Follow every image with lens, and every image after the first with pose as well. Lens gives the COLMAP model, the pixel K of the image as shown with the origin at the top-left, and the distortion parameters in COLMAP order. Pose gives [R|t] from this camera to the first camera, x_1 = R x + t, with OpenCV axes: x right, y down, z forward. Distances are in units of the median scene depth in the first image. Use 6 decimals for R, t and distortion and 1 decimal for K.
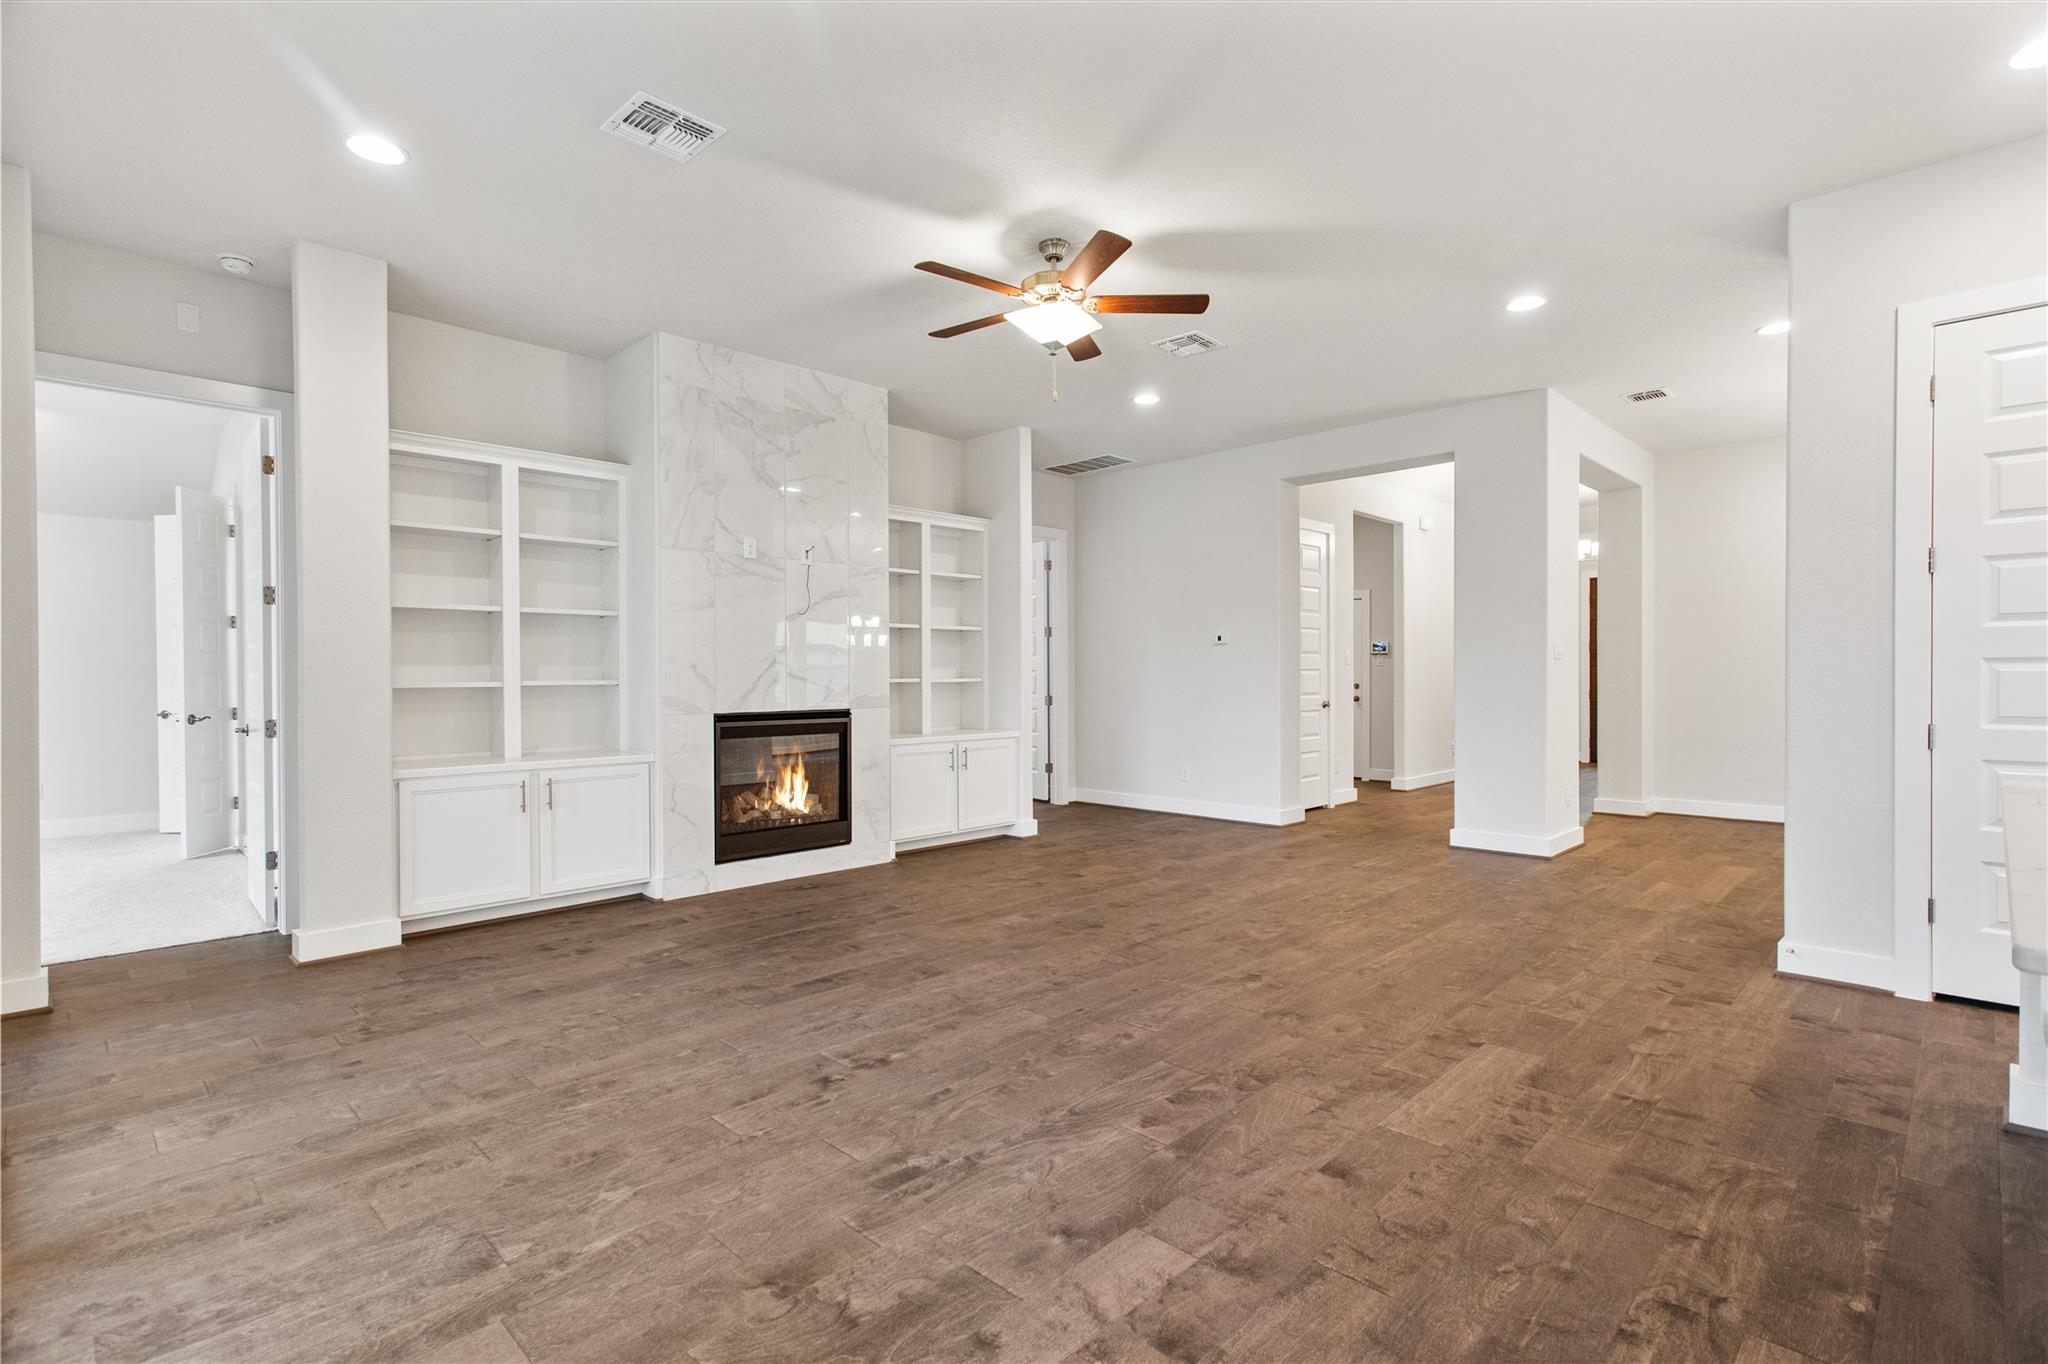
lens RADIAL K [[978.3, 0, 1013.0], [0, 978.3, 682.6], [0, 0, 1]] dist [0.004530, 0.000781]
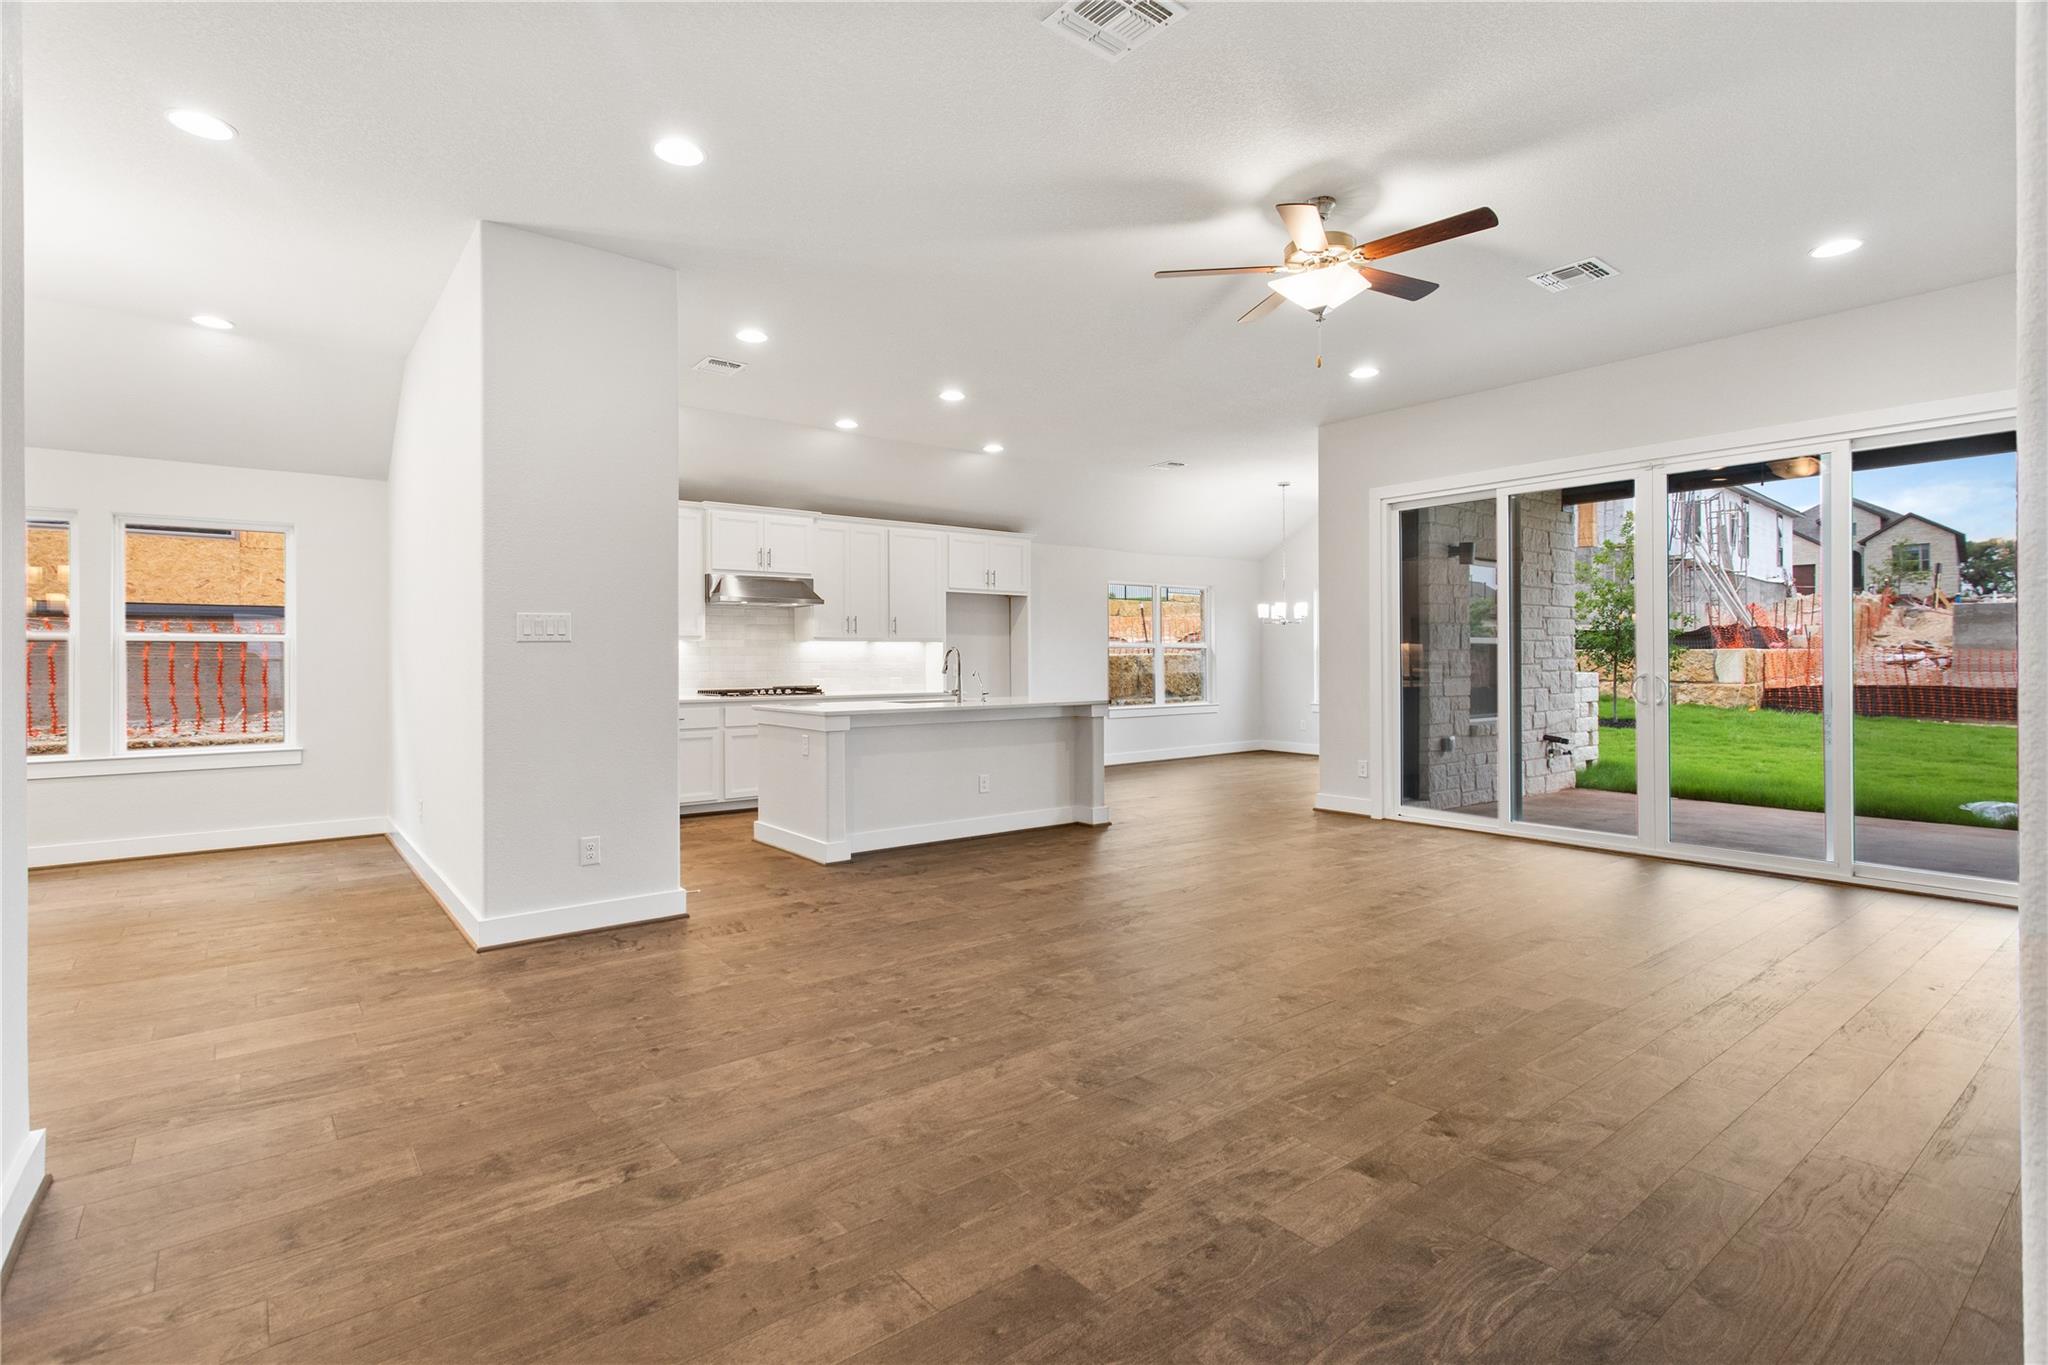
lens RADIAL K [[978.3, 0, 1008.4], [0, 978.3, 662.0], [0, 0, 1]] dist [0.004530, 0.000781]
pose [[-0.992073, 0.009074, 0.125335, 0.284875], [0.010227, 0.999911, 0.008559, -0.019368], [-0.125247, 0.009773, -0.992078, 2.502804]]
